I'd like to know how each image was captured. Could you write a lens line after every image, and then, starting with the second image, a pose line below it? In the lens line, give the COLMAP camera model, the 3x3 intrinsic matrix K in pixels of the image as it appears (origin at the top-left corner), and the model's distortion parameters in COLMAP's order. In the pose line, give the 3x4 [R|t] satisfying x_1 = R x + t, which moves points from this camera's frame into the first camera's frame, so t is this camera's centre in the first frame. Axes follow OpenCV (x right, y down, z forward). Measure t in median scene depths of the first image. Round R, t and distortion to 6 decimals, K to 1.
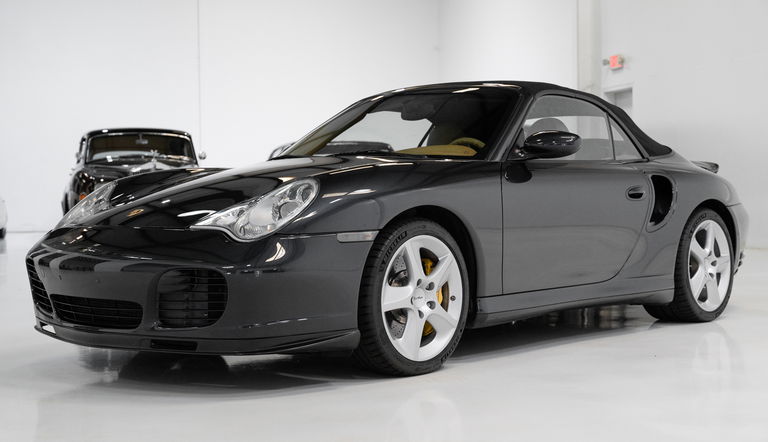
lens RADIAL K [[1097.7, 0, 358.6], [0, 1097.7, 211.8], [0, 0, 1]] dist [-0.039255, 0.000000]
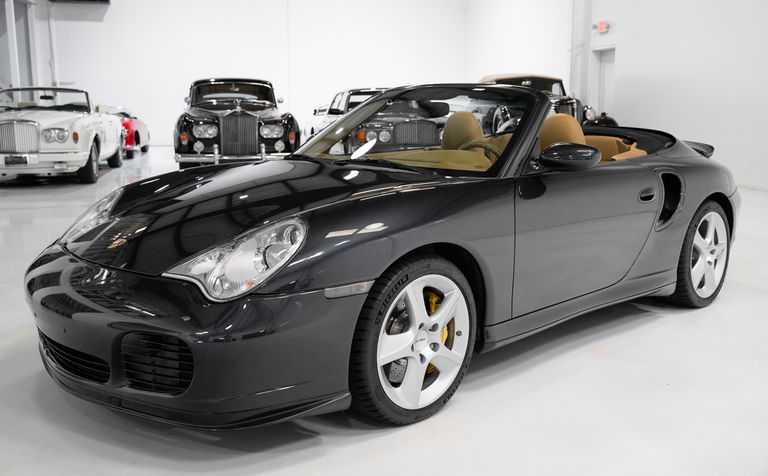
lens RADIAL K [[756.7, 0, 378.0], [0, 756.7, 234.2], [0, 0, 1]] dist [-0.013693, 0.000000]
pose [[0.999178, 0.015056, -0.037649, 0.035822], [-0.009485, 0.989533, 0.143993, -0.087857], [0.039423, -0.143517, 0.988862, 0.330461]]
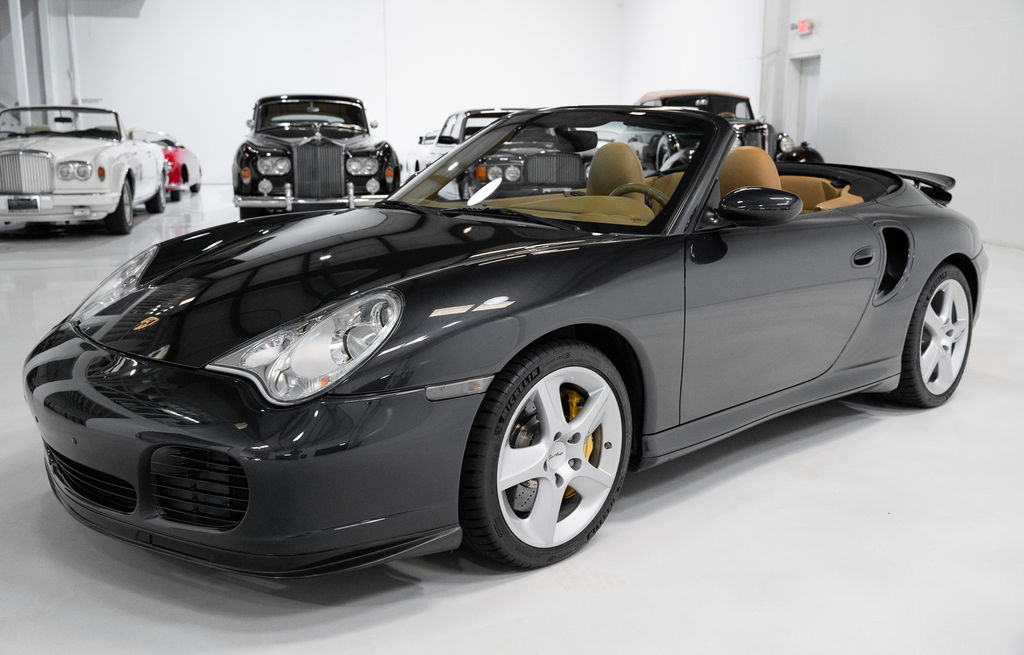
lens RADIAL K [[995.8, 0, 502.8], [0, 995.8, 333.5], [0, 0, 1]] dist [-0.010606, 0.000000]
pose [[0.999070, 0.019363, -0.038525, 0.037690], [-0.012293, 0.984322, 0.175955, -0.091477], [0.041328, -0.175318, 0.983644, 0.346274]]
